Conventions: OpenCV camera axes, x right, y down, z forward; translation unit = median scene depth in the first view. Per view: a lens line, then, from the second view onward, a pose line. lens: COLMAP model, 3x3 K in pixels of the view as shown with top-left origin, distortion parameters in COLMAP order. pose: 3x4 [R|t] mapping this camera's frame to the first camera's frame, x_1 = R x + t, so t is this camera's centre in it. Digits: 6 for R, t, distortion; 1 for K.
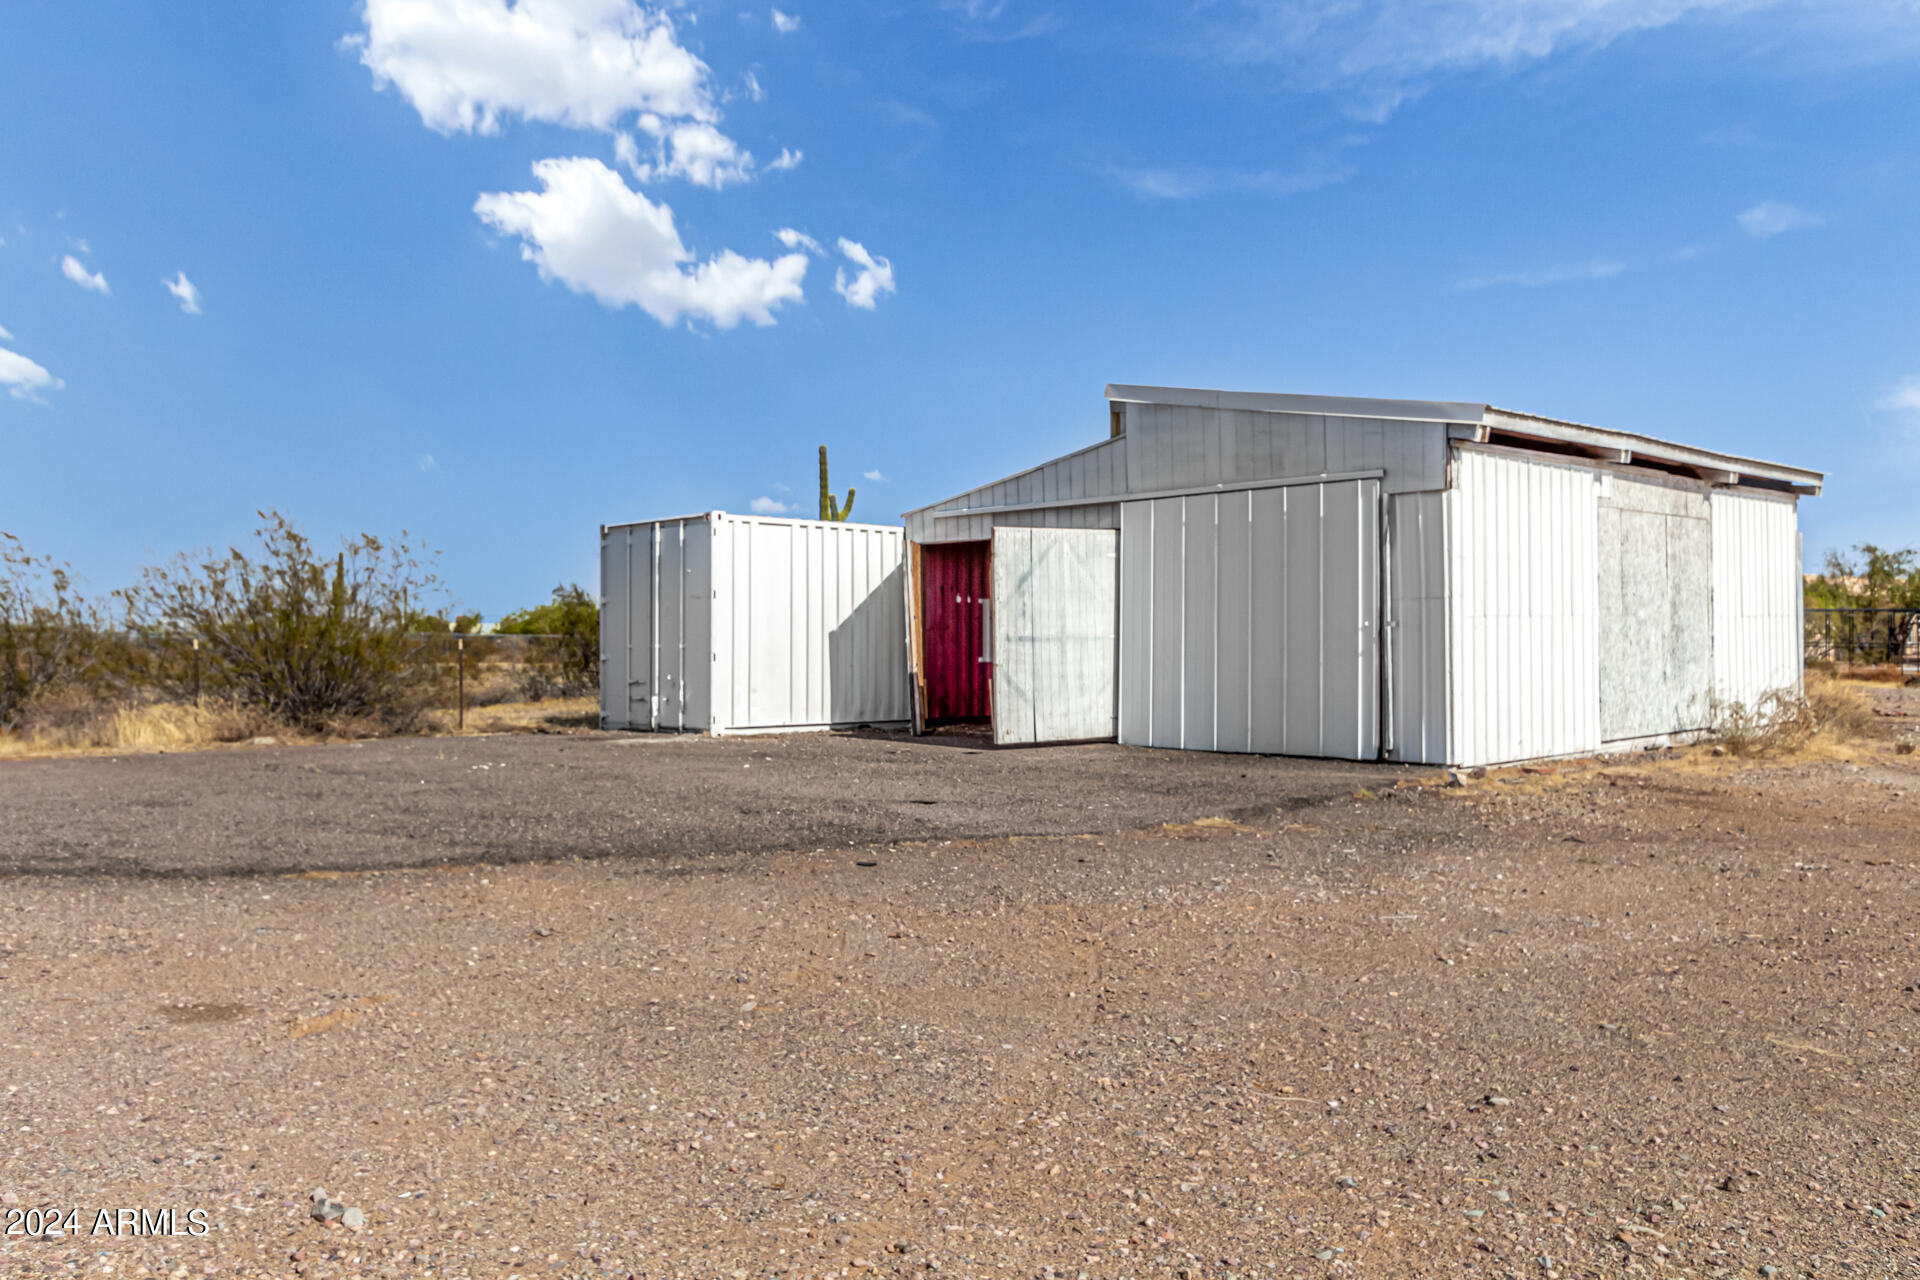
lens RADIAL K [[1088.1, 0, 960.0], [0, 1088.1, 640.0], [0, 0, 1]] dist [0.000422, -0.000058]
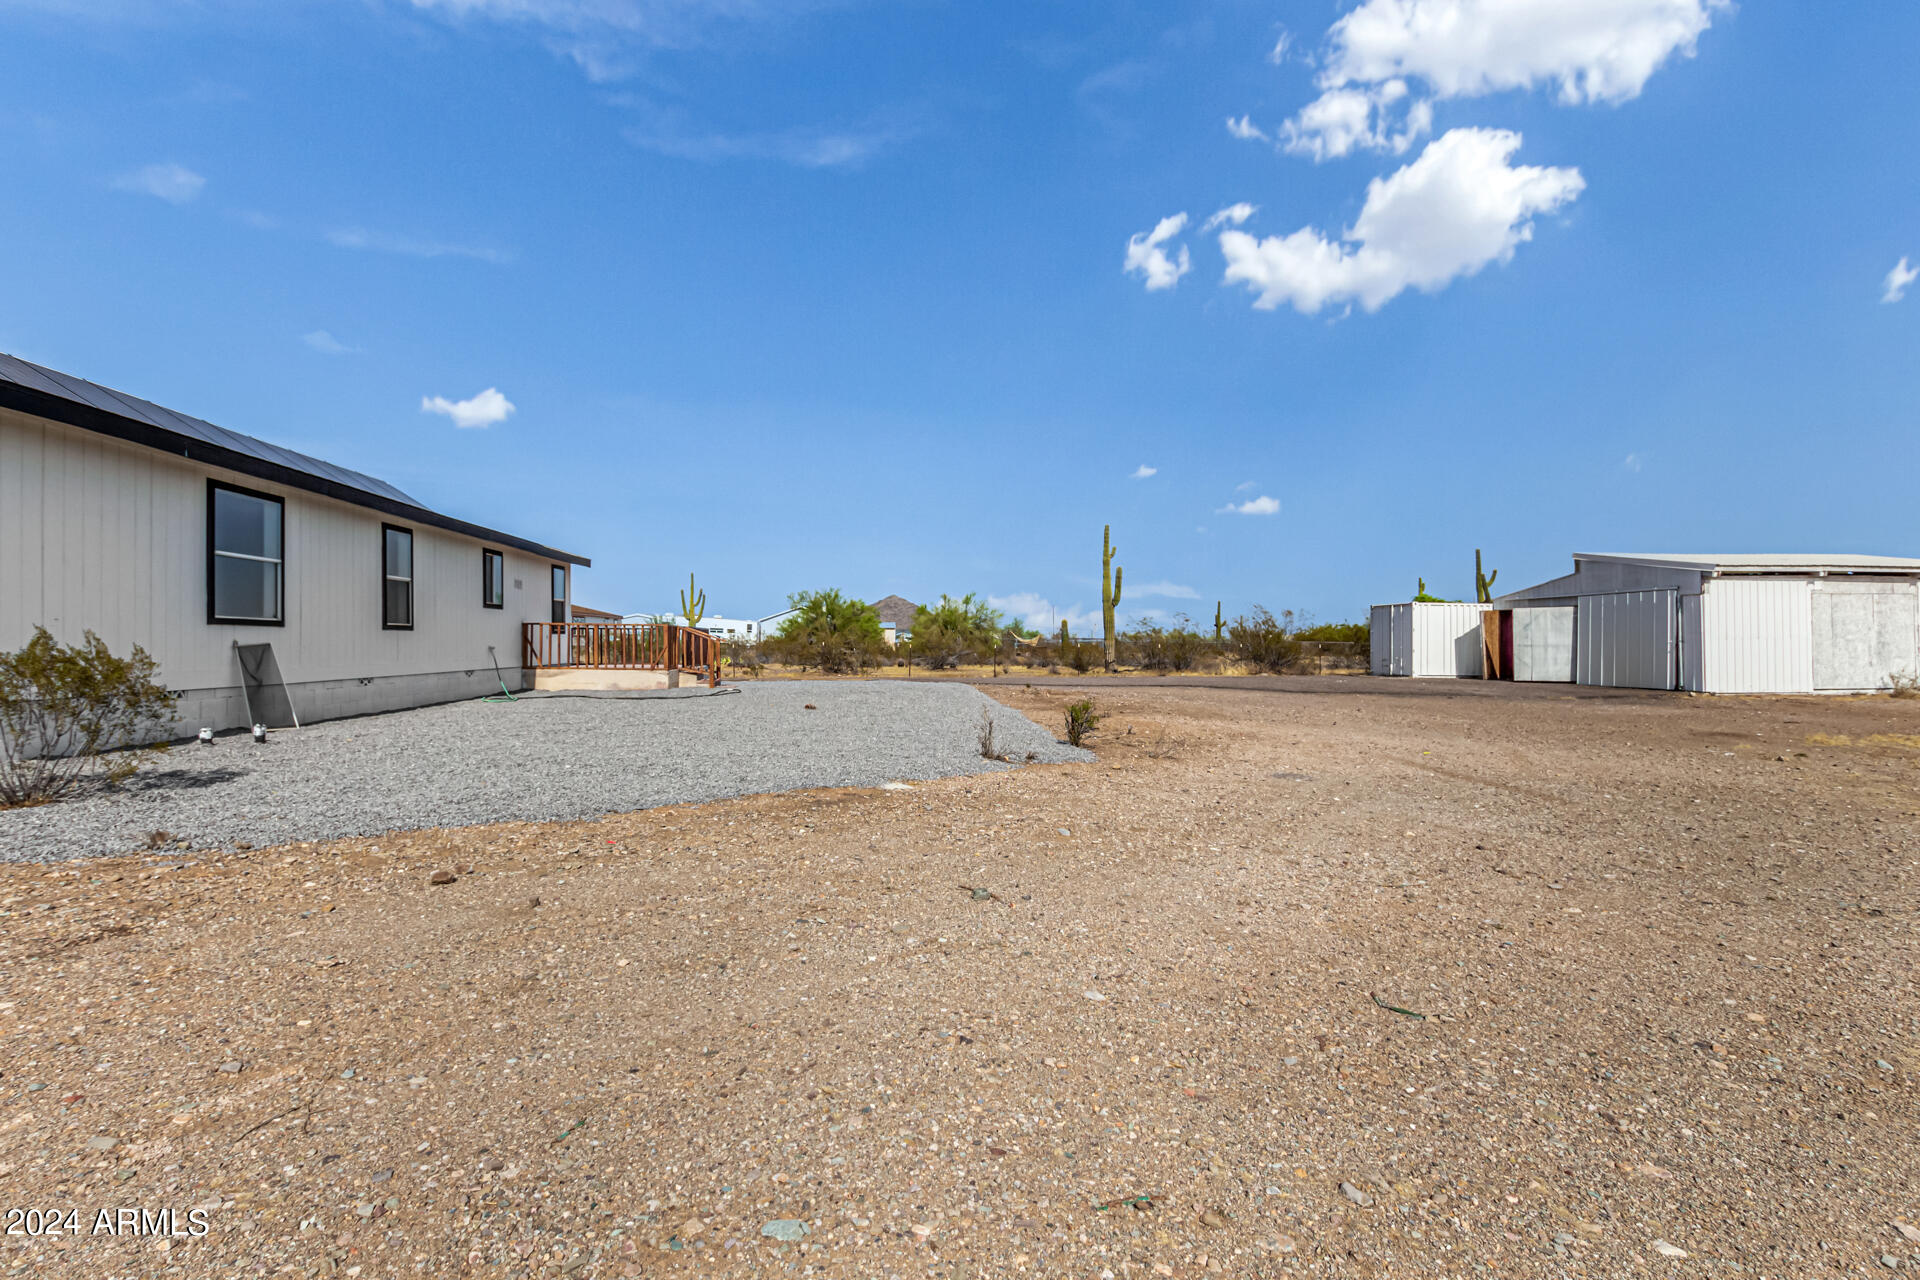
lens RADIAL K [[890.1, 0, 943.3], [0, 890.1, 641.8], [0, 0, 1]] dist [0.015329, 0.000233]
pose [[0.751817, 0.004025, -0.659359, 0.461129], [-0.005741, 0.999983, -0.000442, -0.001940], [0.659347, 0.004117, 0.751828, -1.854885]]
